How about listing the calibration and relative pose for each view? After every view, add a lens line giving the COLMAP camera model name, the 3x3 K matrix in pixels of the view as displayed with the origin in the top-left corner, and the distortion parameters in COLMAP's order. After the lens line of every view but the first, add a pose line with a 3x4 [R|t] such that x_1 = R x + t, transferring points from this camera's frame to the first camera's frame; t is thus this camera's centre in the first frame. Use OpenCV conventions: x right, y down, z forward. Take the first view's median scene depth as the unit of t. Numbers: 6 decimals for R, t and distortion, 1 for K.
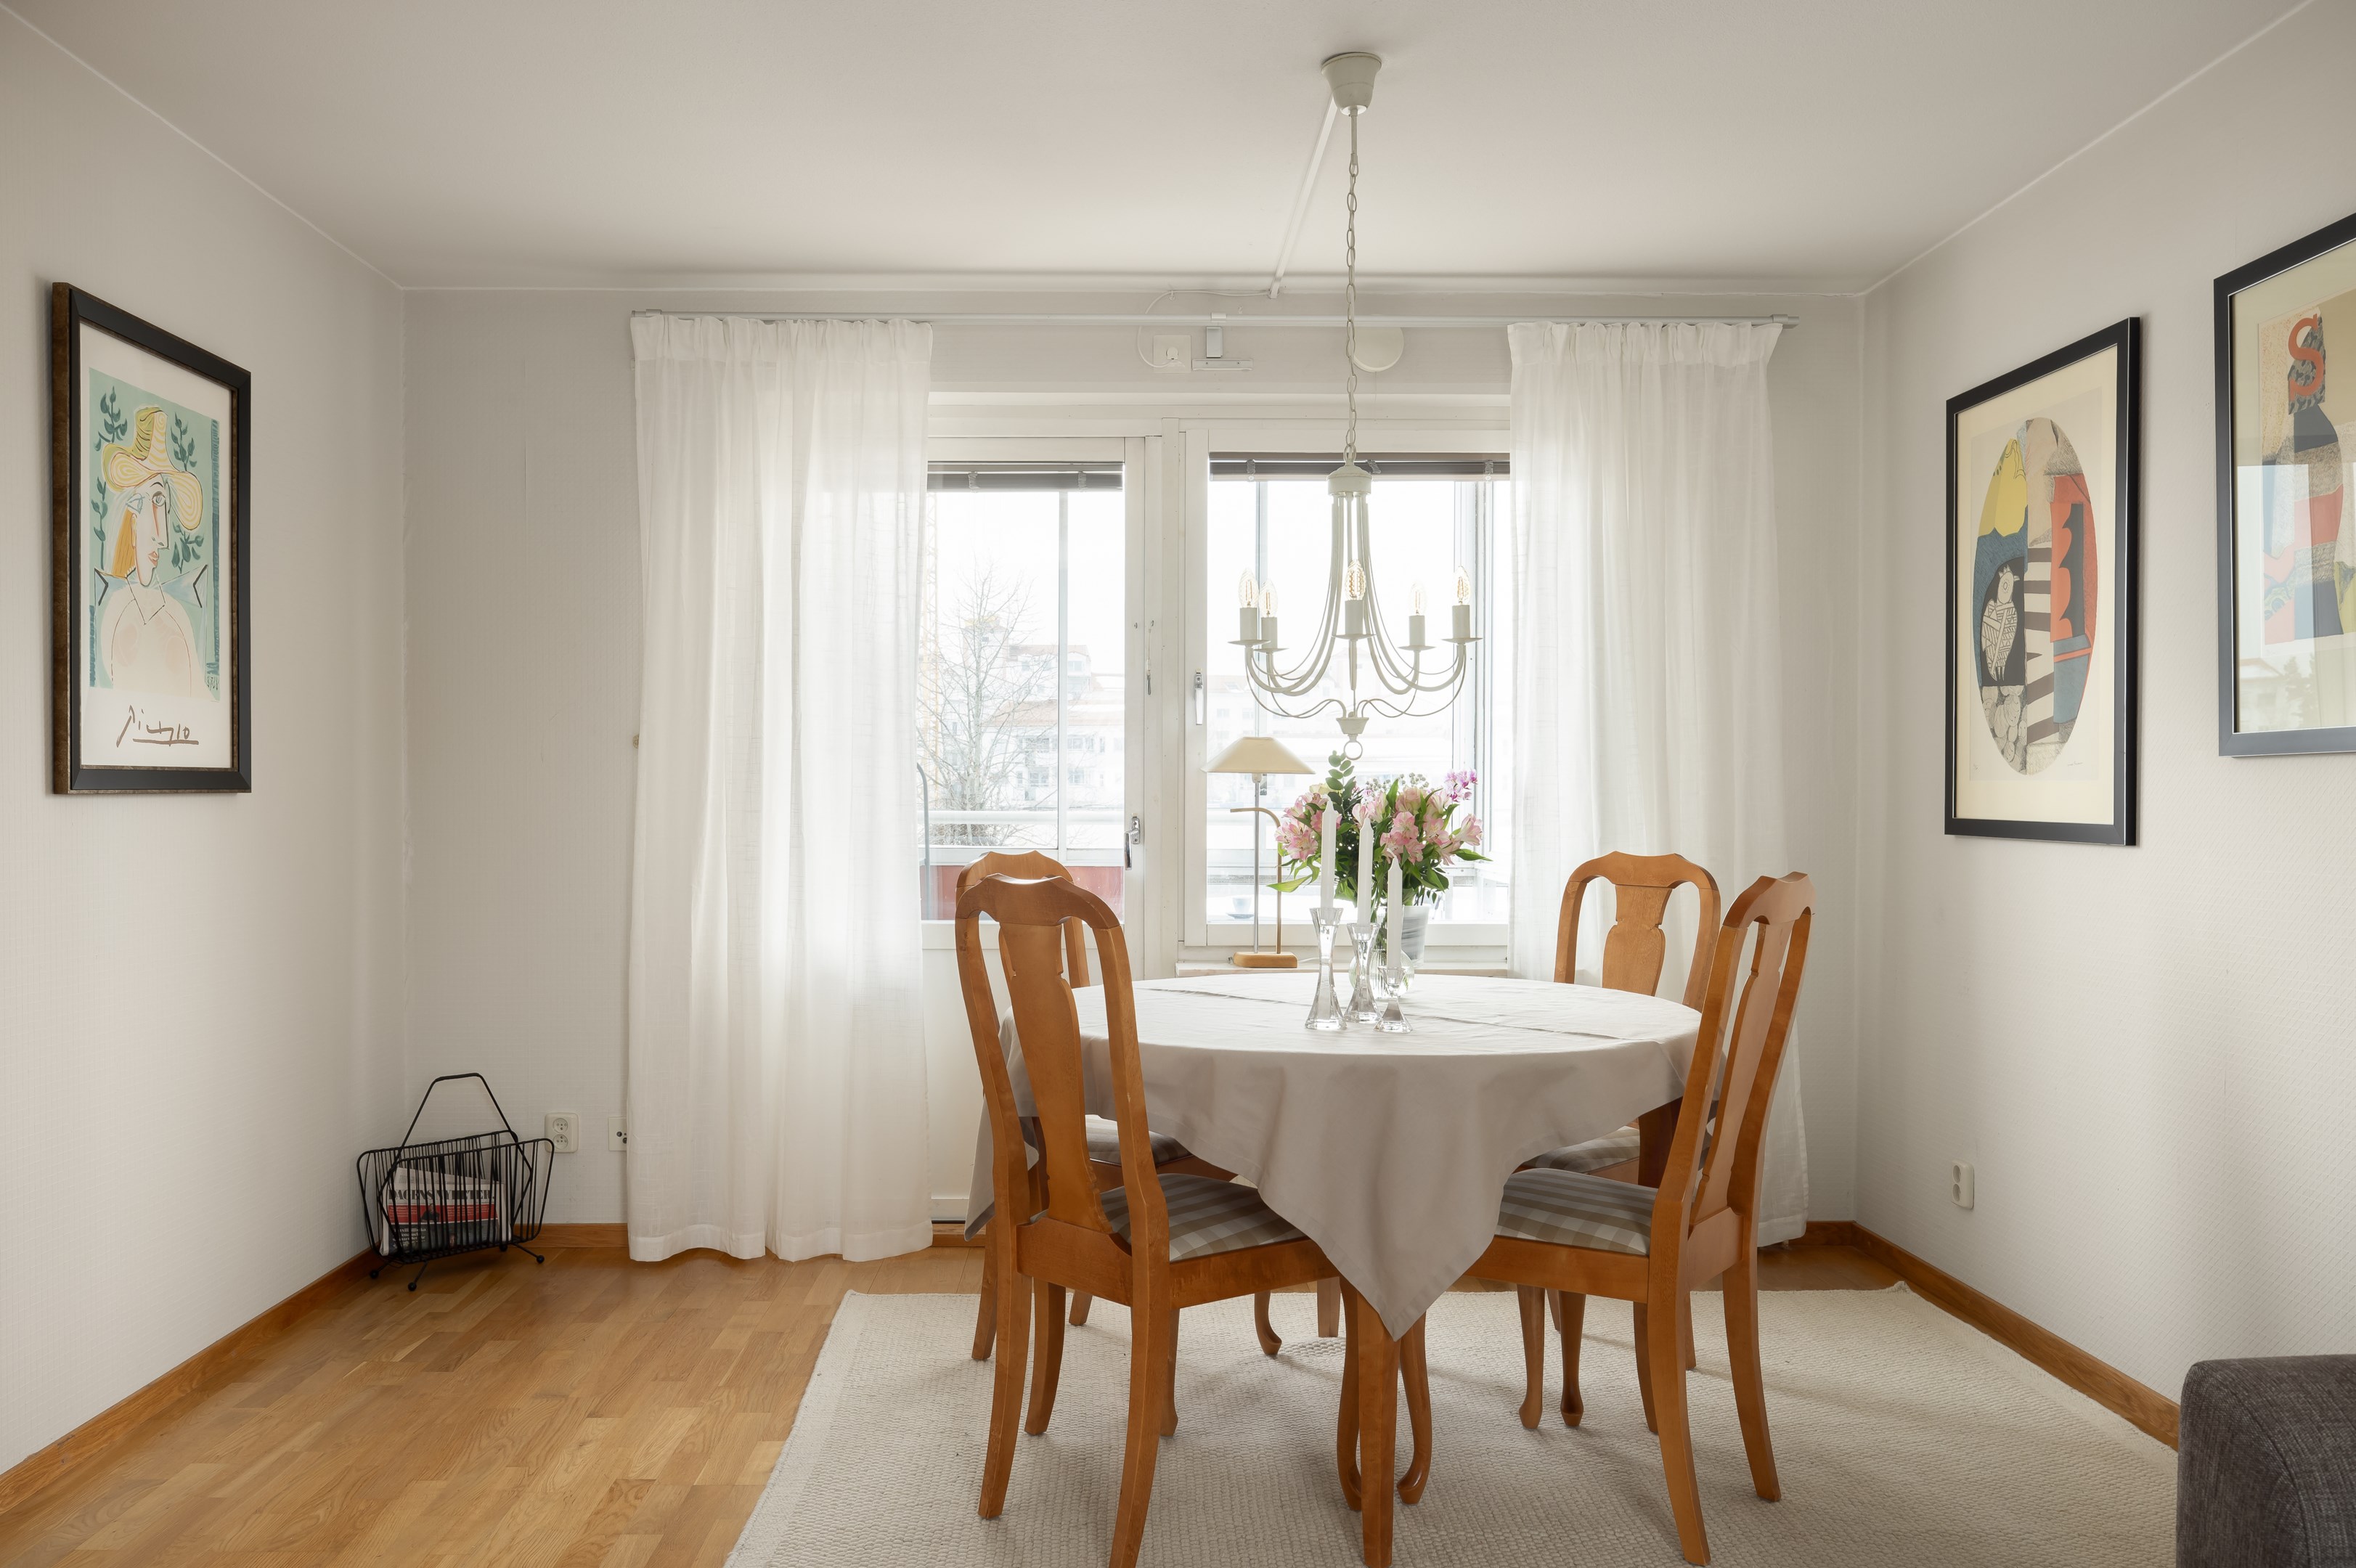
lens RADIAL K [[1804.7, 0, 1125.6], [0, 1804.7, 826.4], [0, 0, 1]] dist [-0.001247, -0.000705]
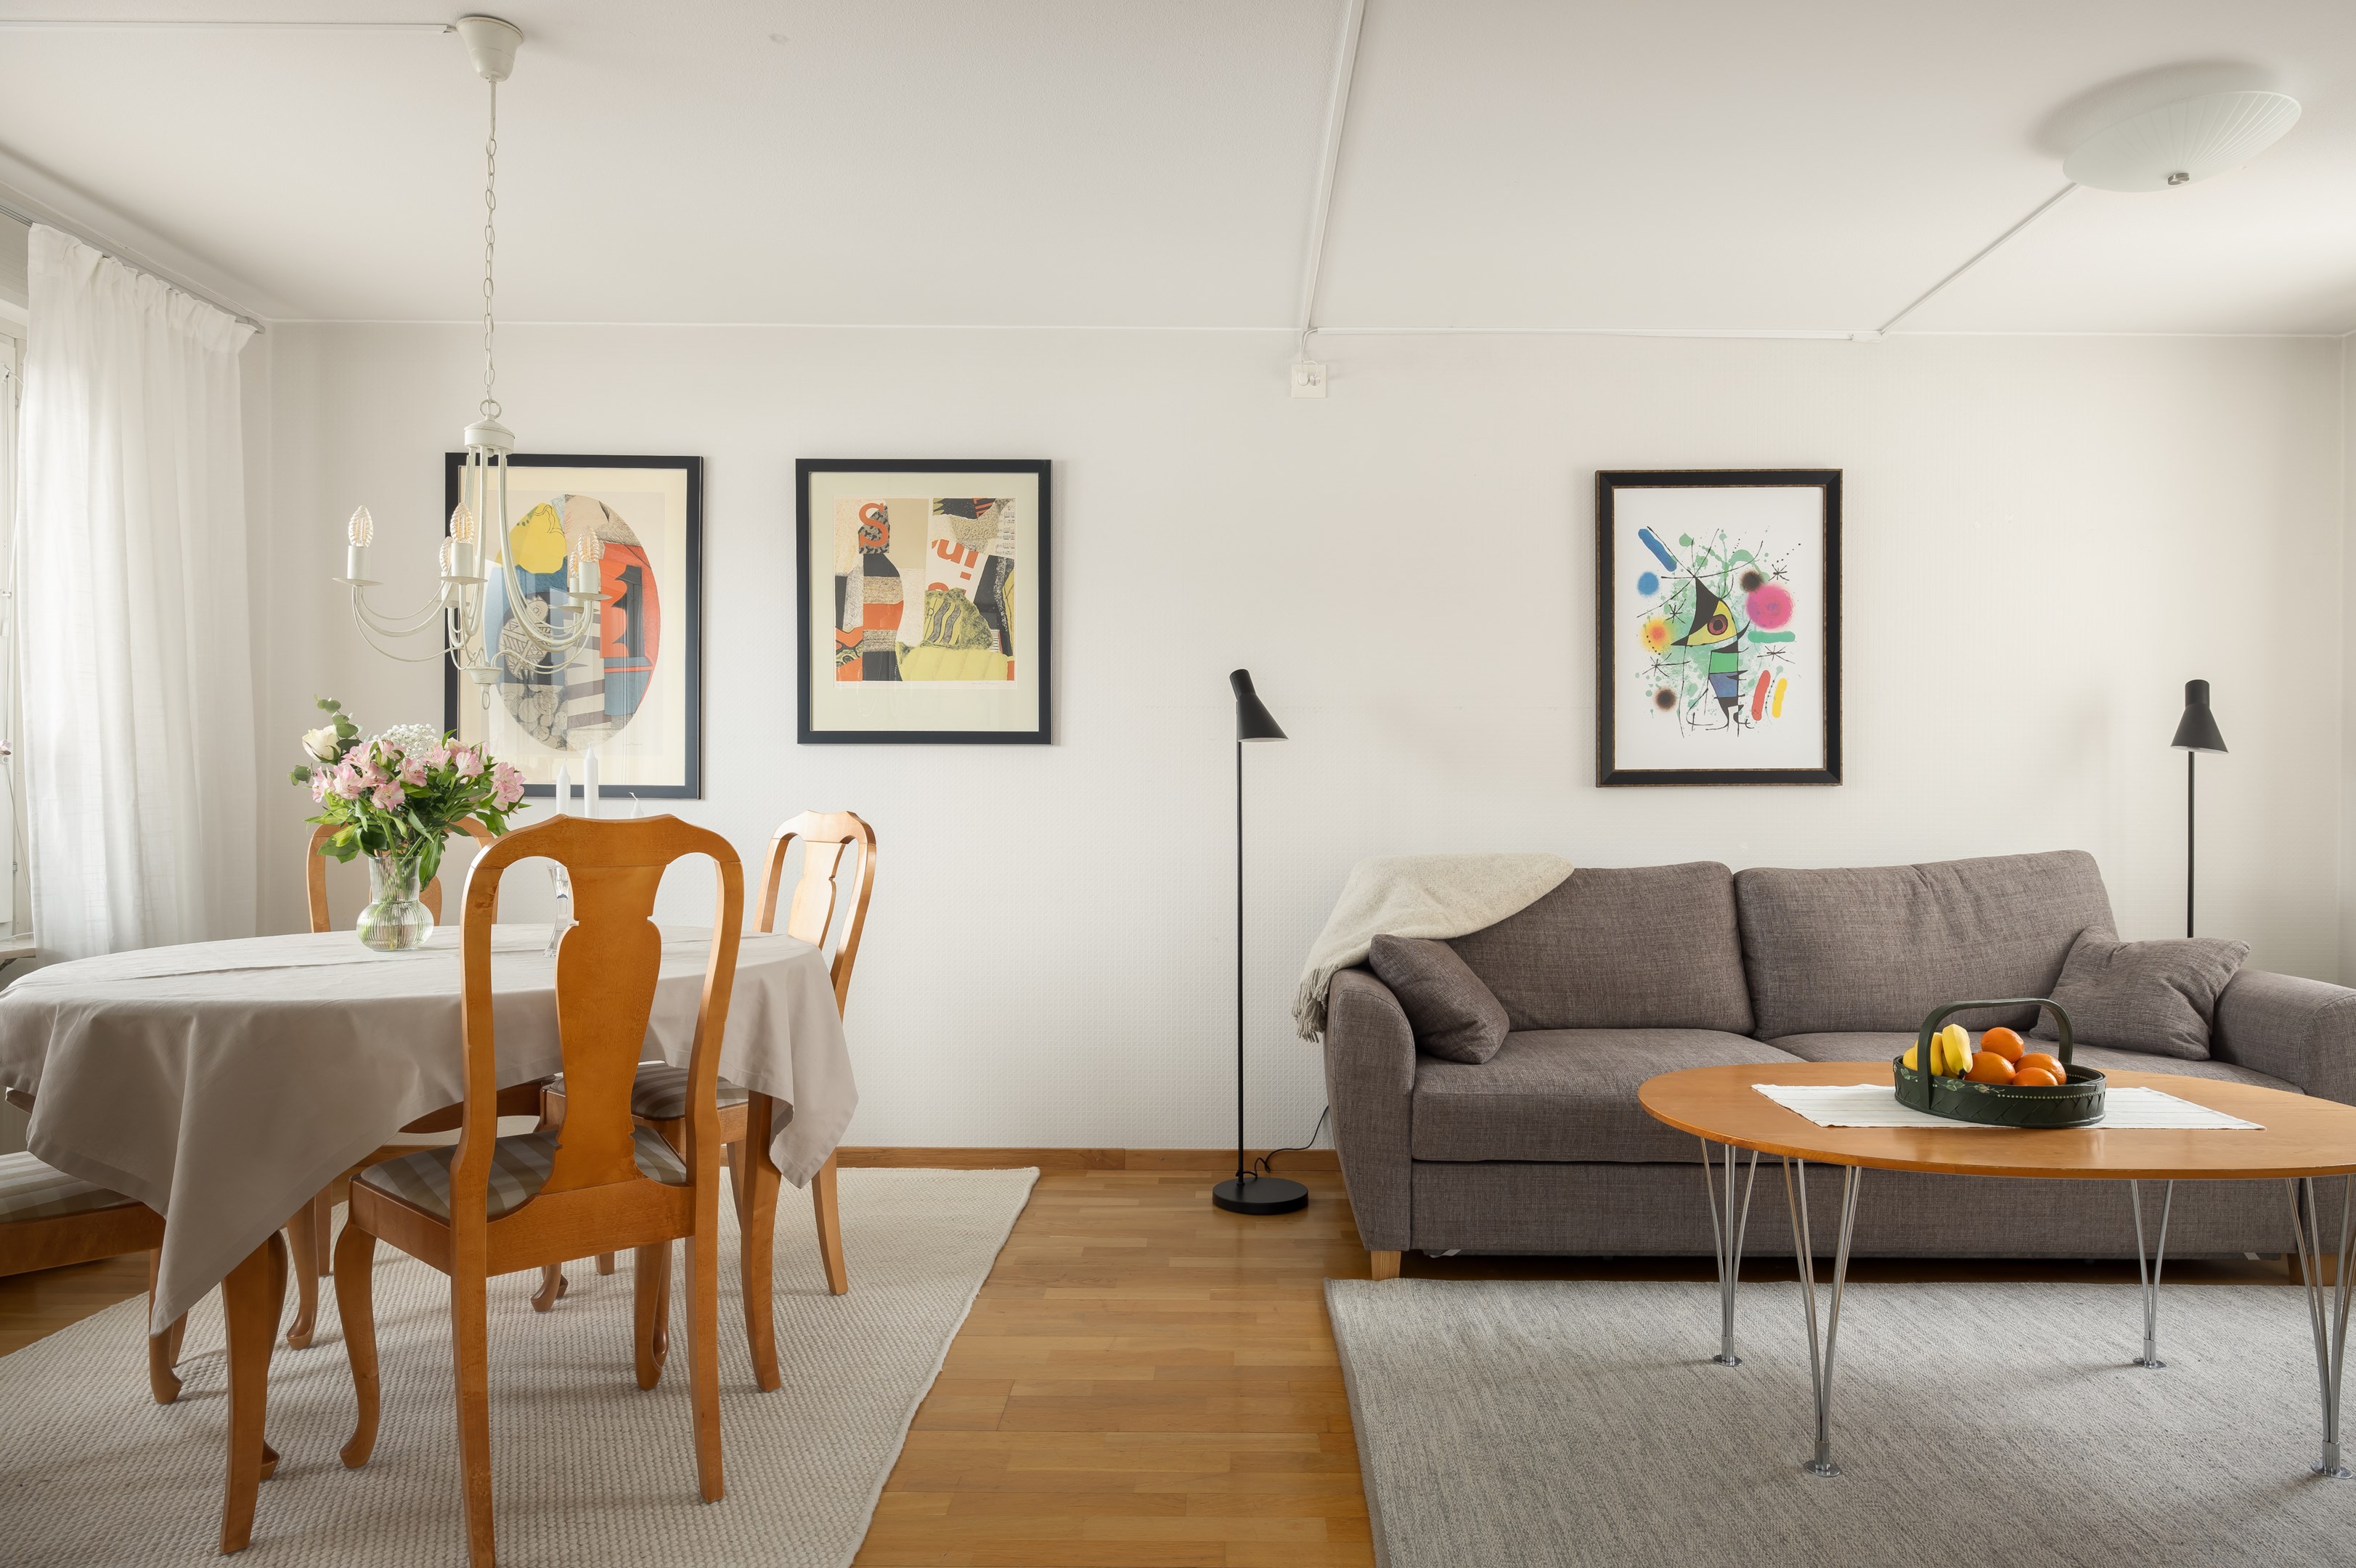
lens RADIAL K [[1392.0, 0, 1181.7], [0, 1392.0, 801.7], [0, 0, 1]] dist [0.009278, -0.000159]
pose [[0.016084, -0.000998, 0.999870, -0.517908], [0.010454, 0.999945, 0.000830, 0.012951], [-0.999816, 0.010439, 0.016093, 0.476143]]
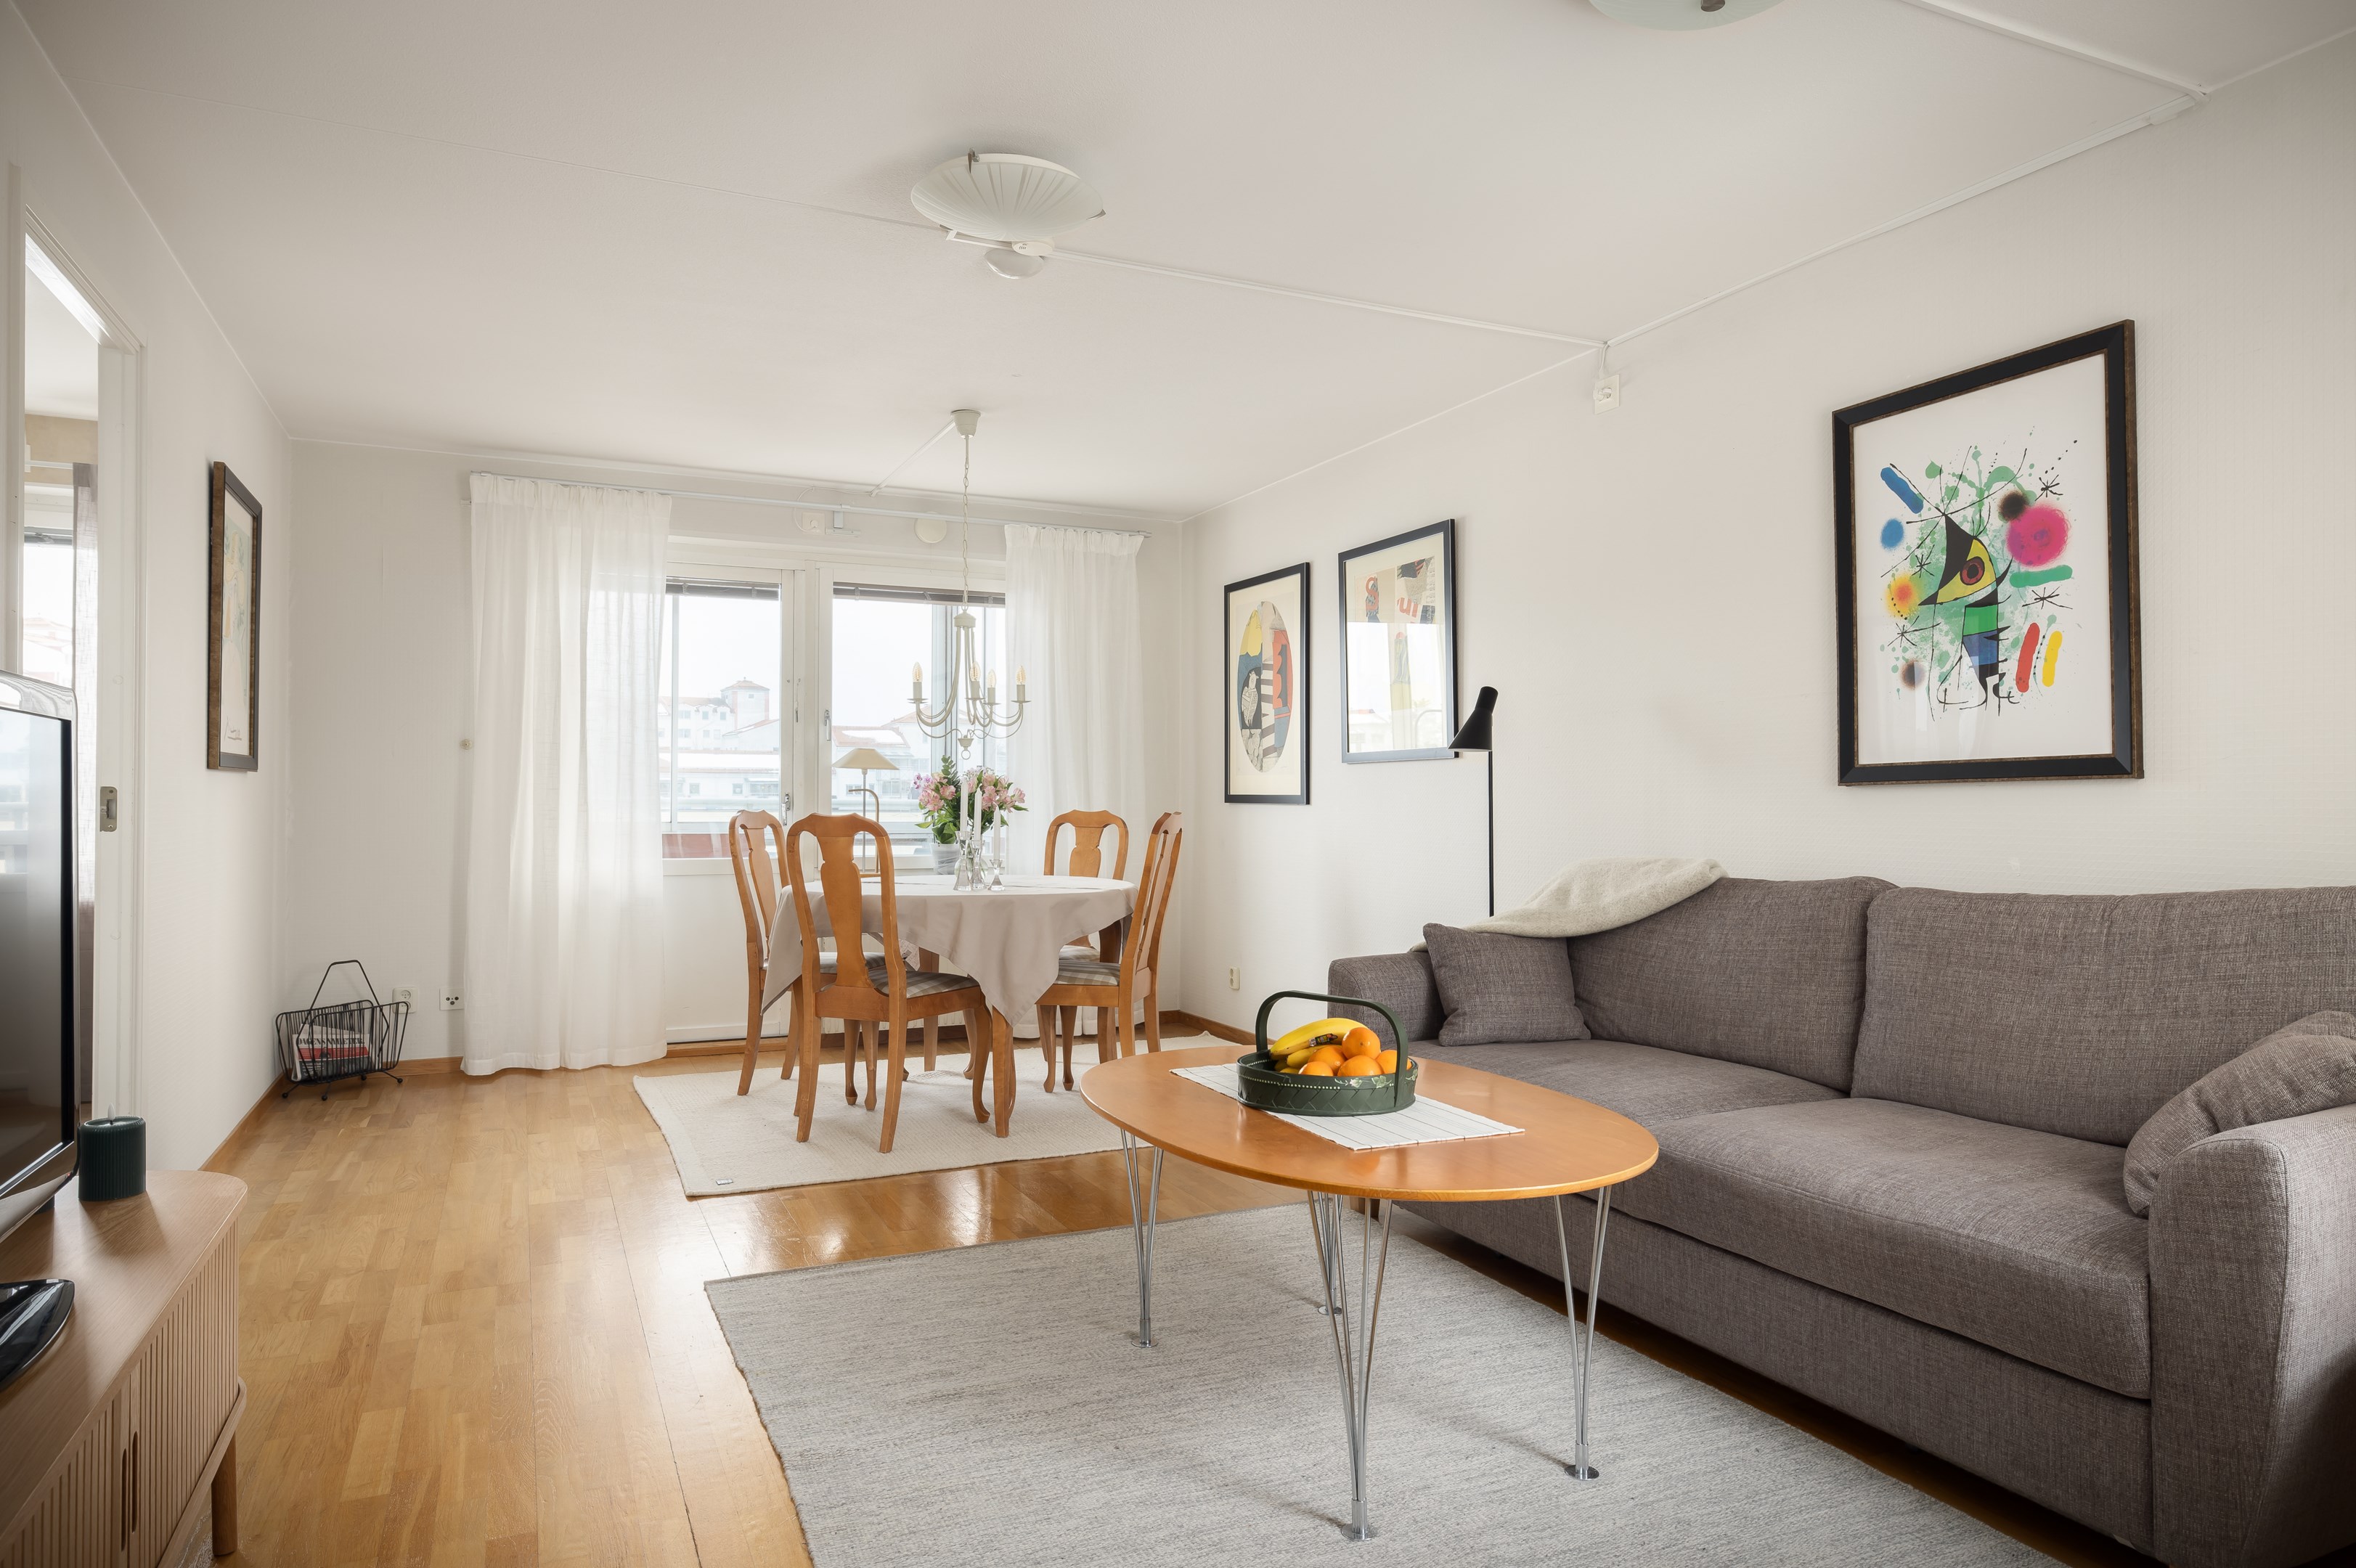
lens RADIAL K [[1409.6, 0, 1177.6], [0, 1409.6, 780.5], [0, 0, 1]] dist [0.020937, 0.001503]
pose [[0.912368, 0.007529, 0.409301, -0.233217], [0.005101, 0.999544, -0.029757, 0.026339], [-0.409339, 0.029237, 0.911914, -0.403045]]
